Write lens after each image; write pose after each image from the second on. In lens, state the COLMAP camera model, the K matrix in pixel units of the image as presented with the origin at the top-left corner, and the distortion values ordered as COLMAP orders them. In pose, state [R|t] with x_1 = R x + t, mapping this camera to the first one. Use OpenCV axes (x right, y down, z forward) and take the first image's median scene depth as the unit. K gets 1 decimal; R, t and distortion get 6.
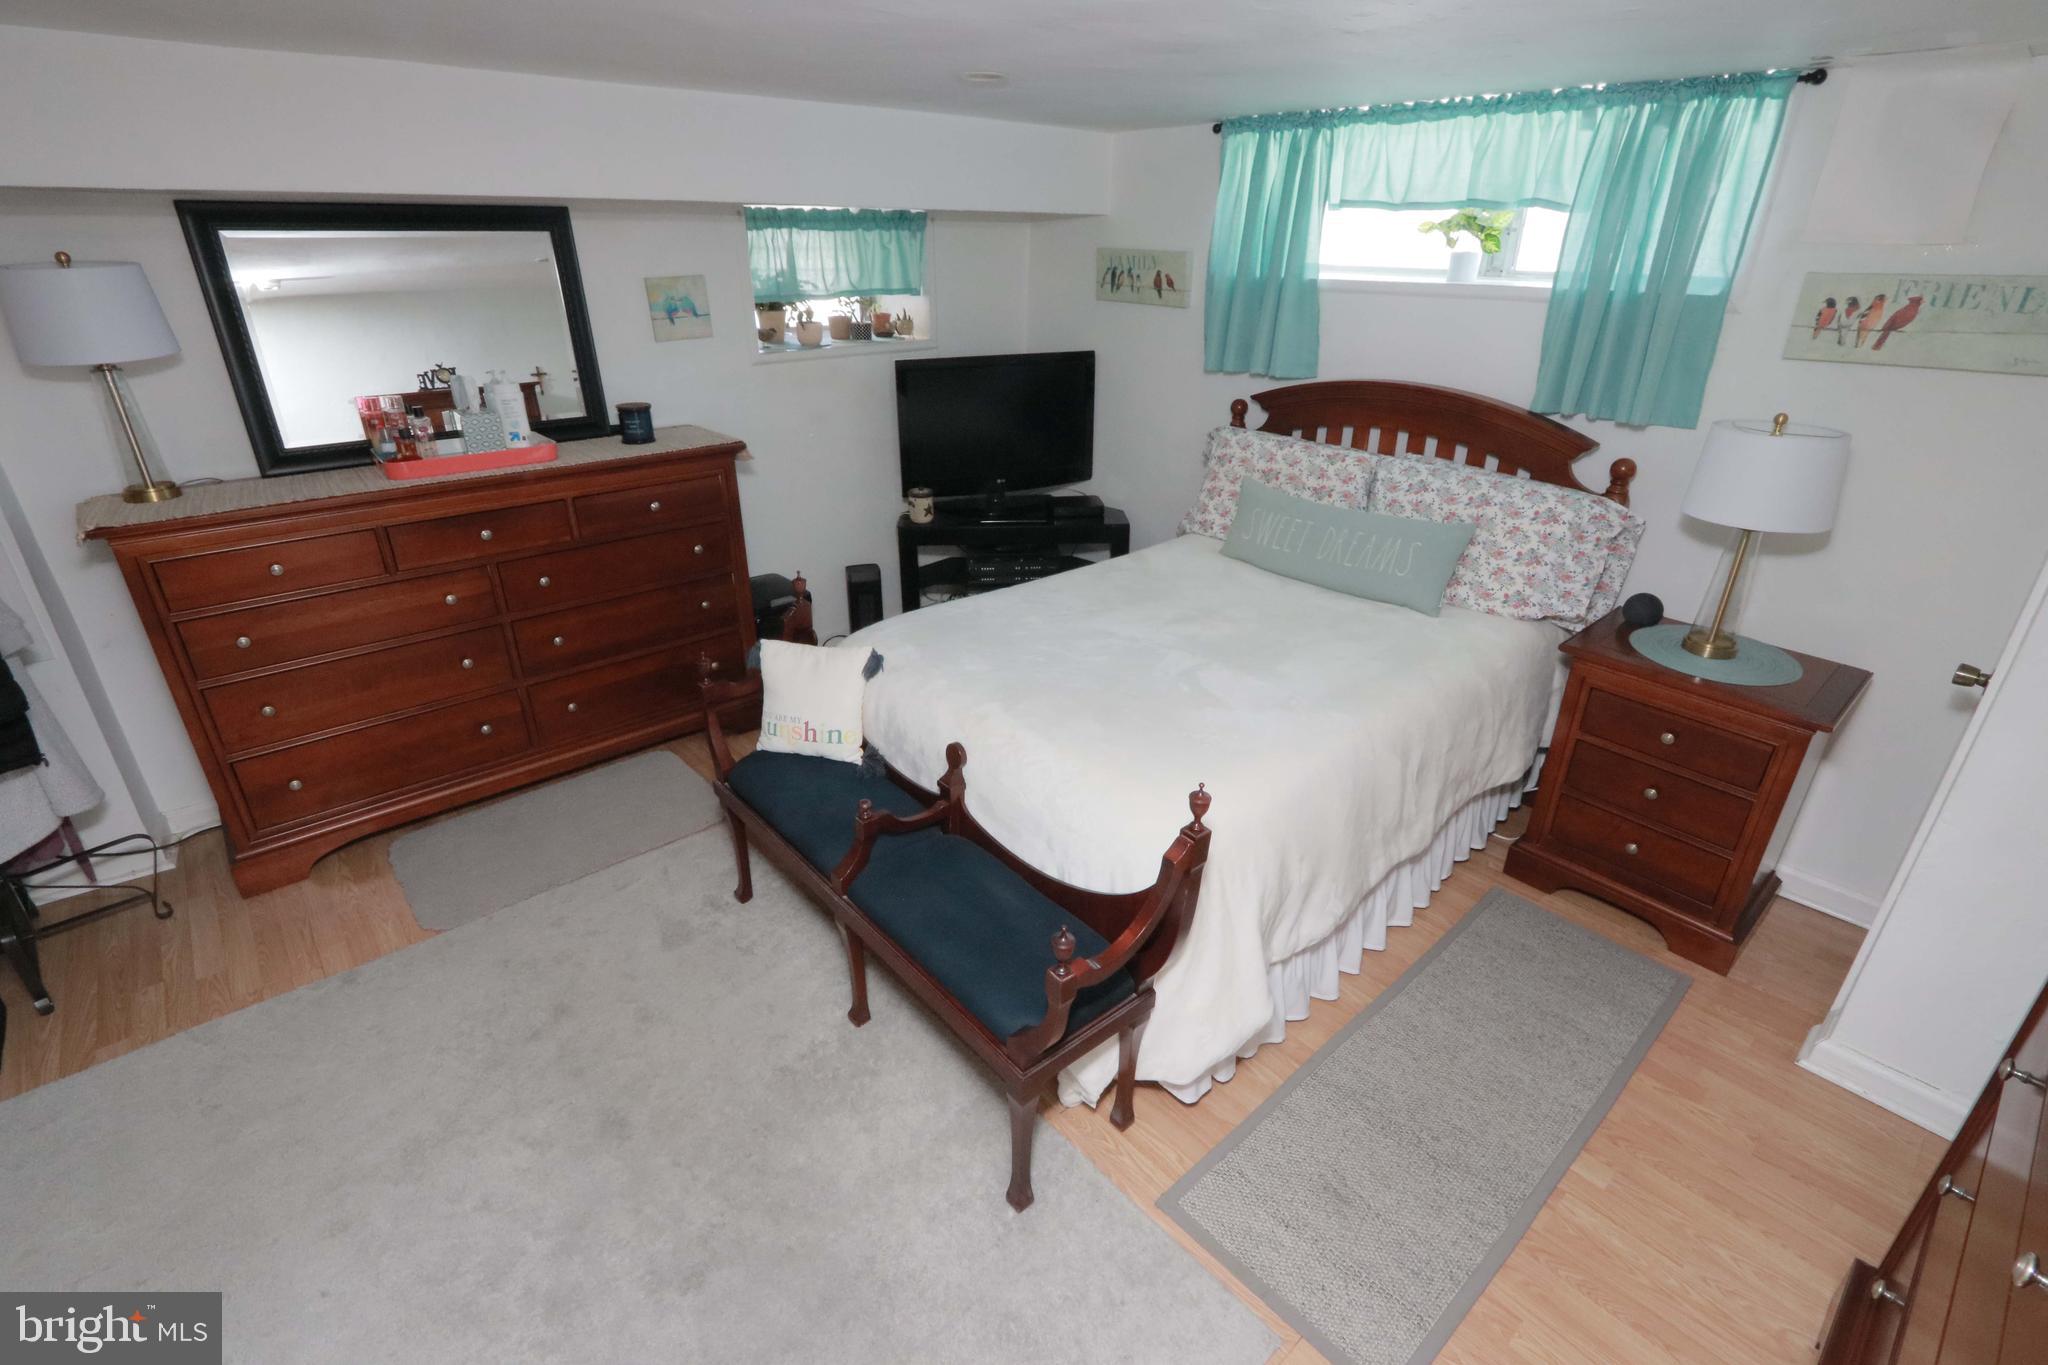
lens RADIAL K [[942.4, 0, 1024.7], [0, 942.4, 681.2], [0, 0, 1]] dist [-0.022424, 0.004569]
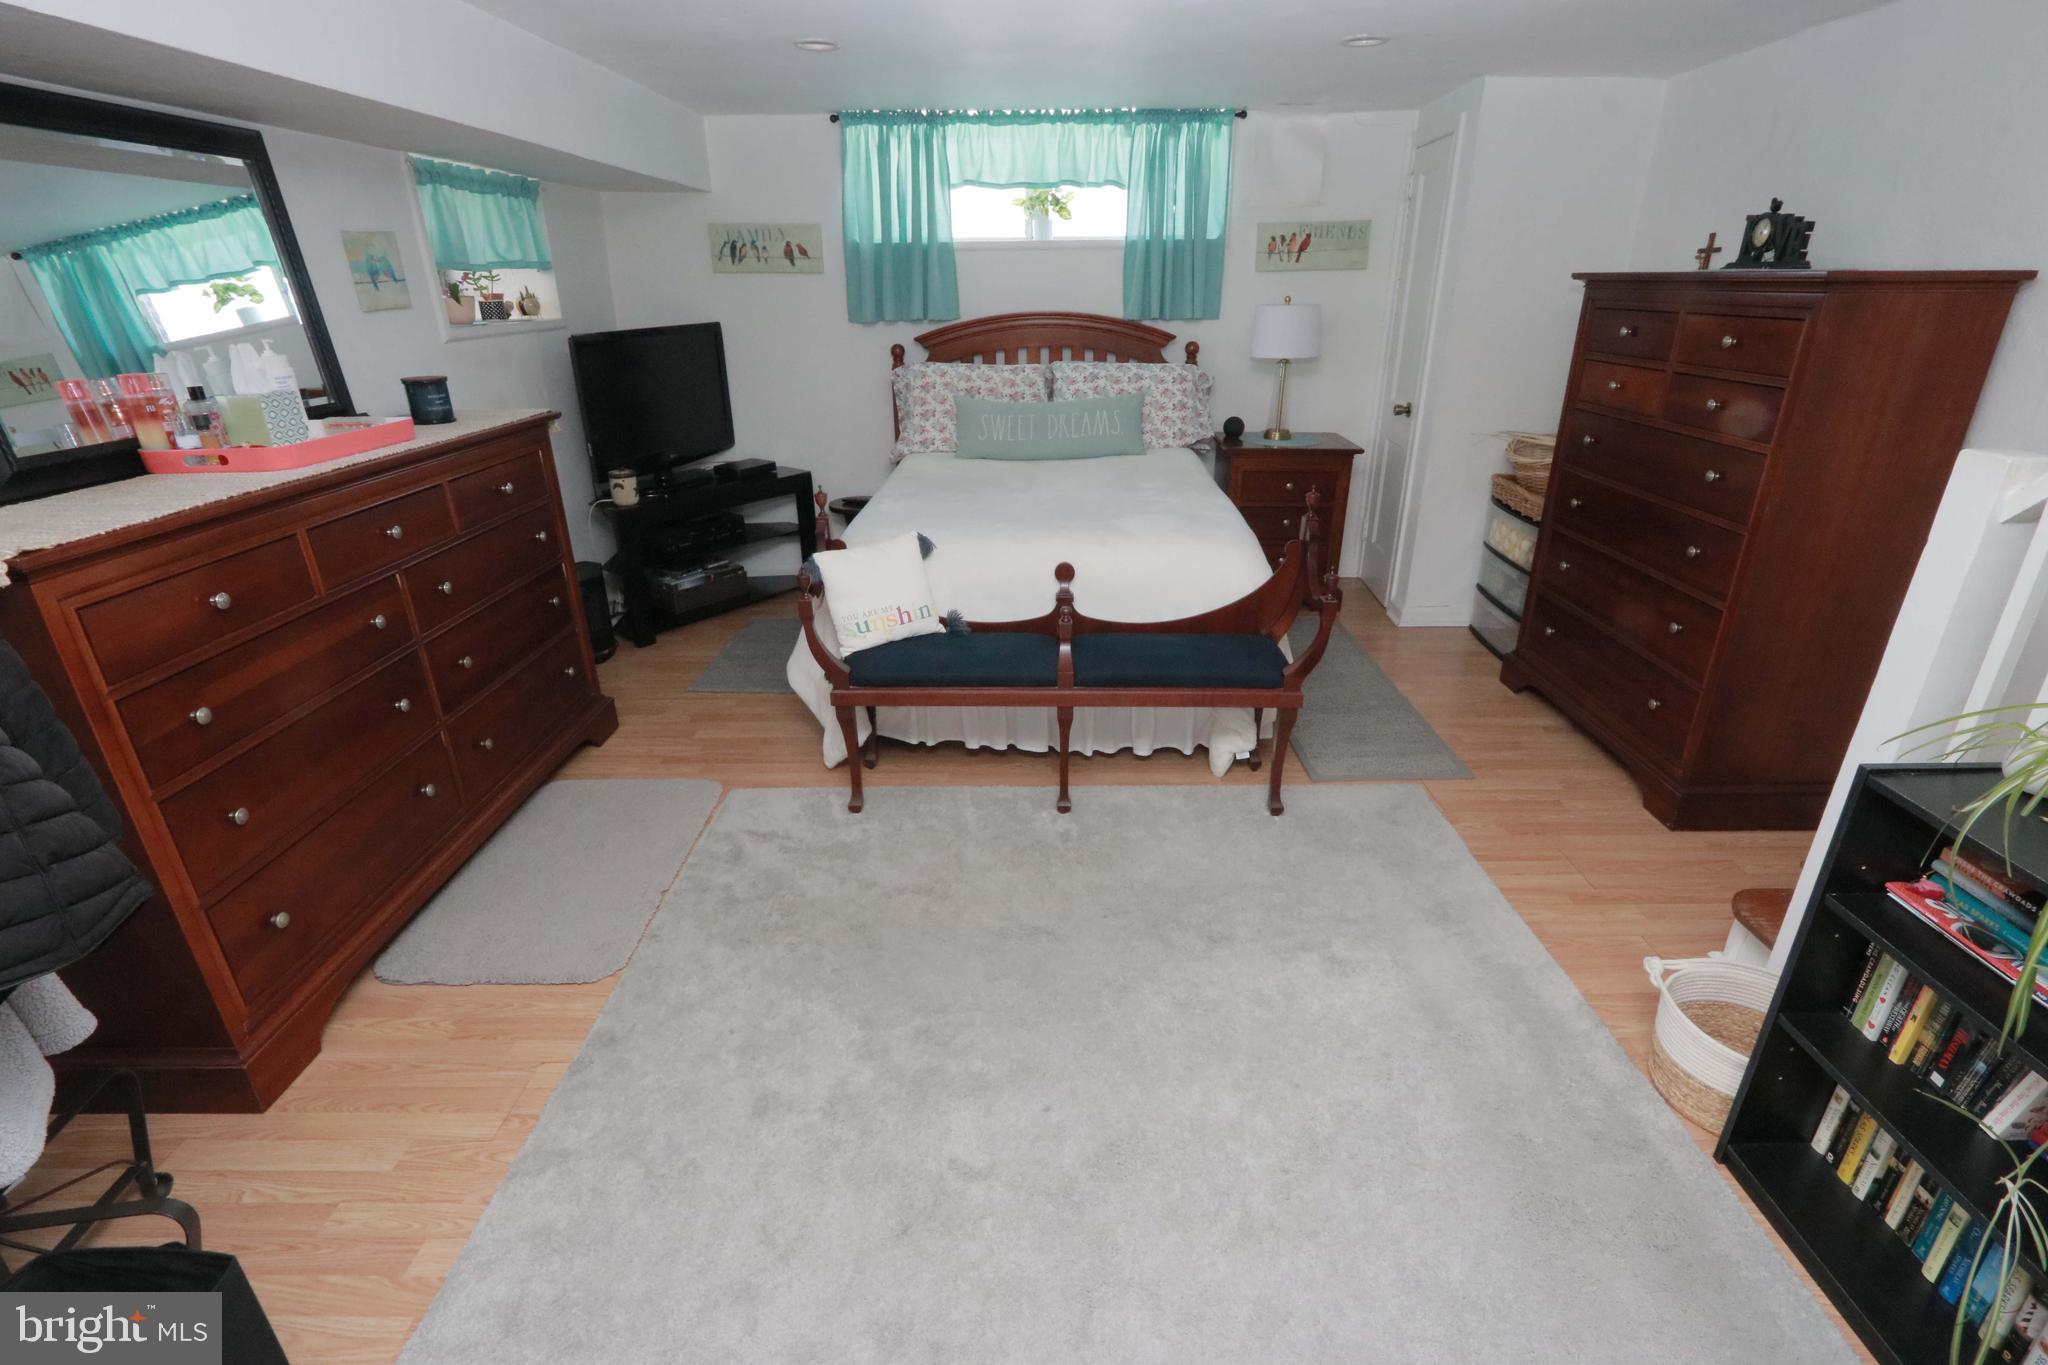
lens RADIAL K [[942.4, 0, 1030.1], [0, 942.4, 676.5], [0, 0, 1]] dist [-0.022424, 0.004569]
pose [[0.660131, -0.302094, 0.687726, -0.772977], [0.331497, 0.938745, 0.094162, 0.056381], [-0.674045, 0.165820, 0.719838, 0.102677]]
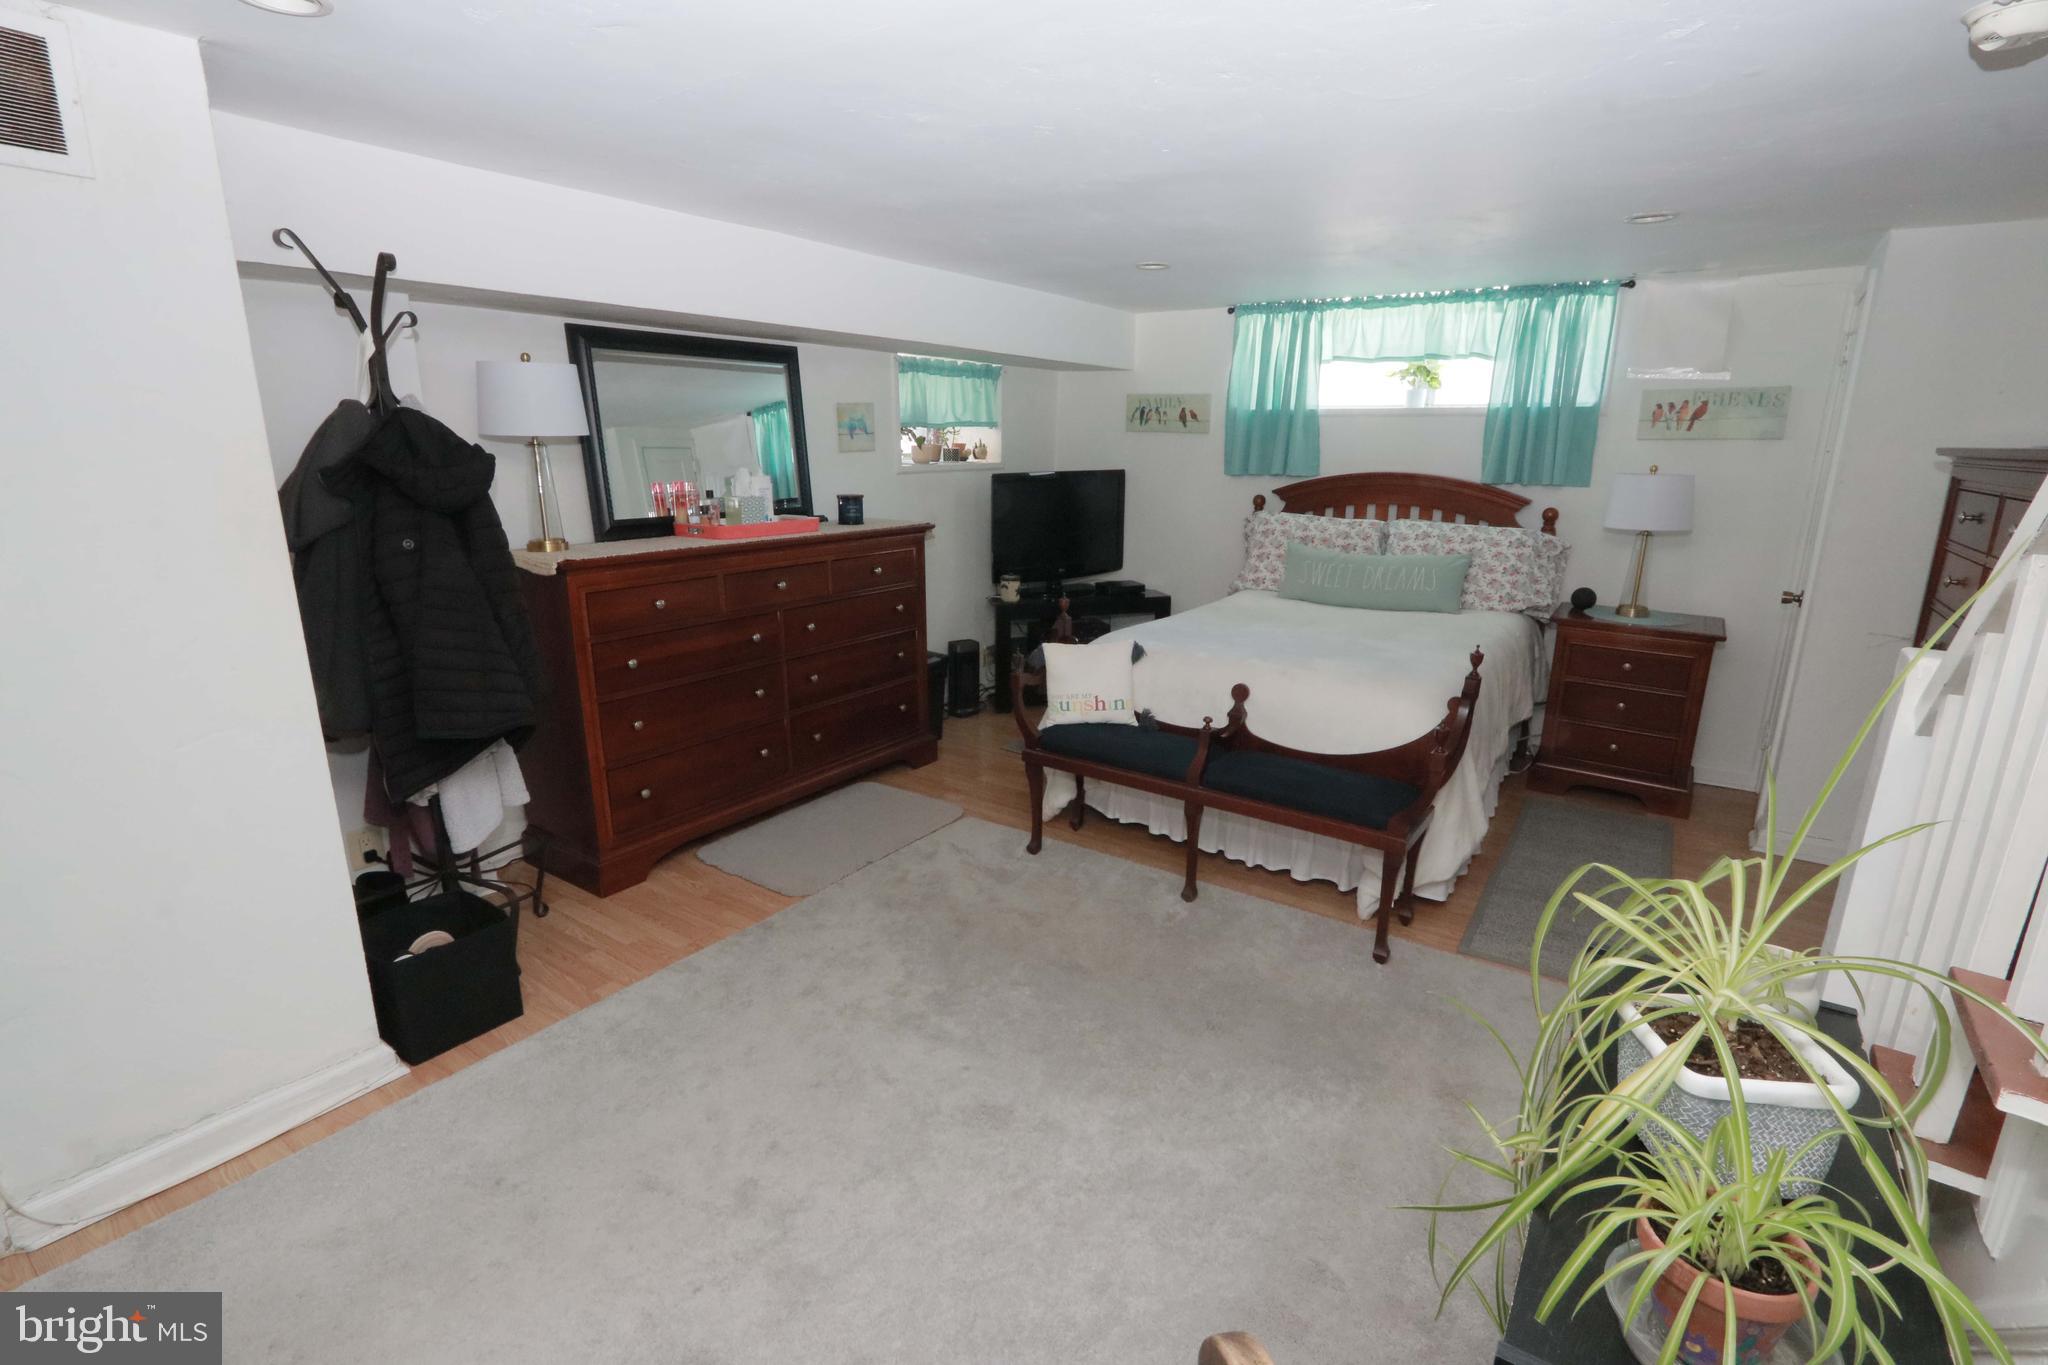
lens RADIAL K [[942.4, 0, 1027.2], [0, 942.4, 682.7], [0, 0, 1]] dist [-0.022424, 0.004569]
pose [[0.969357, -0.060410, 0.238113, -0.548219], [0.103105, 0.979835, -0.171152, 0.207615], [-0.222972, 0.190458, 0.956038, -0.224769]]
